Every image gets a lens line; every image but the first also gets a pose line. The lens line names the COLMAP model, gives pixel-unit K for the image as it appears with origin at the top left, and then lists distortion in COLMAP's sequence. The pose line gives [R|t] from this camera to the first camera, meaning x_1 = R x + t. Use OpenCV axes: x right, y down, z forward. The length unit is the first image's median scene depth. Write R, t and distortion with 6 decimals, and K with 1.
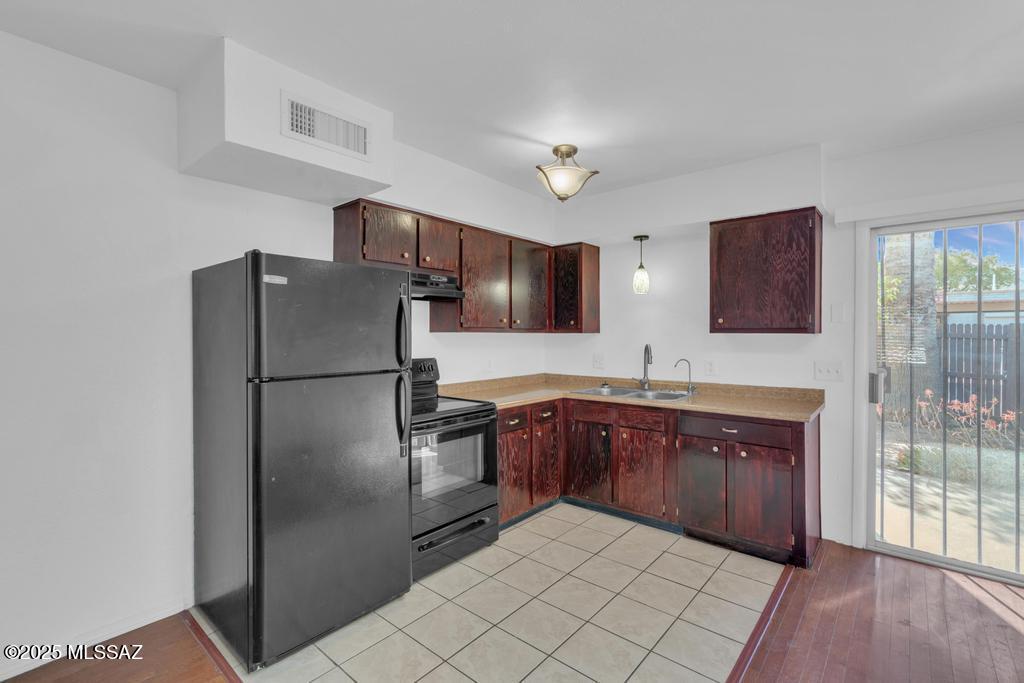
lens RADIAL K [[468.5, 0, 499.3], [0, 468.5, 338.5], [0, 0, 1]] dist [-0.007942, 0.003702]
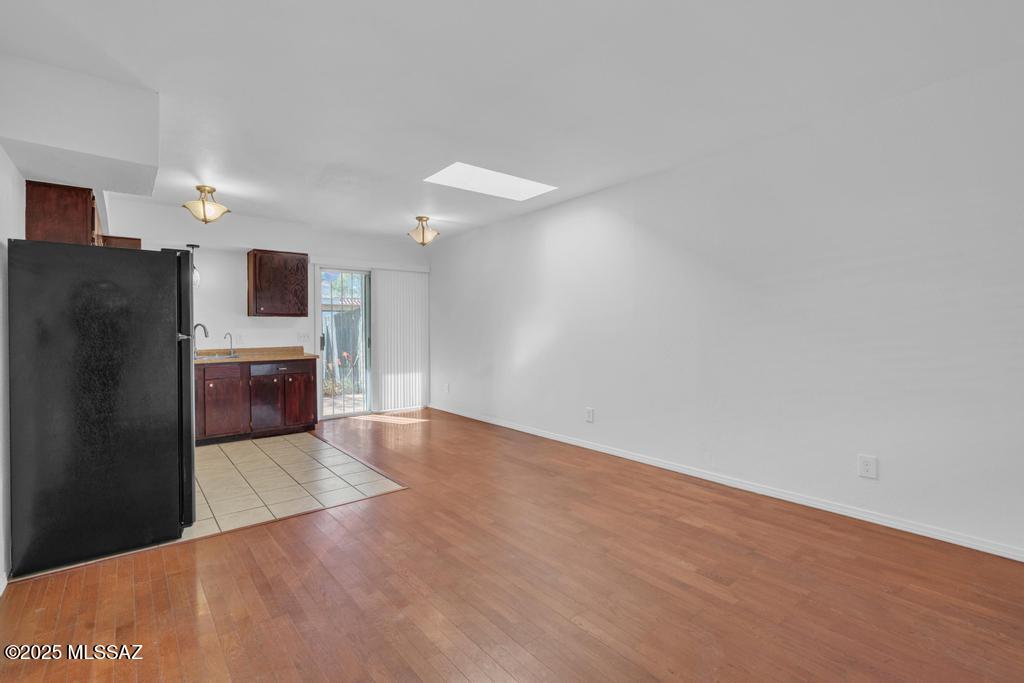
lens RADIAL K [[468.5, 0, 505.8], [0, 468.5, 336.9], [0, 0, 1]] dist [-0.007942, 0.003702]
pose [[0.150252, -0.021747, 0.988409, -1.047541], [0.011906, 0.999725, 0.020186, 0.039022], [-0.988576, 0.008735, 0.150470, -0.125584]]
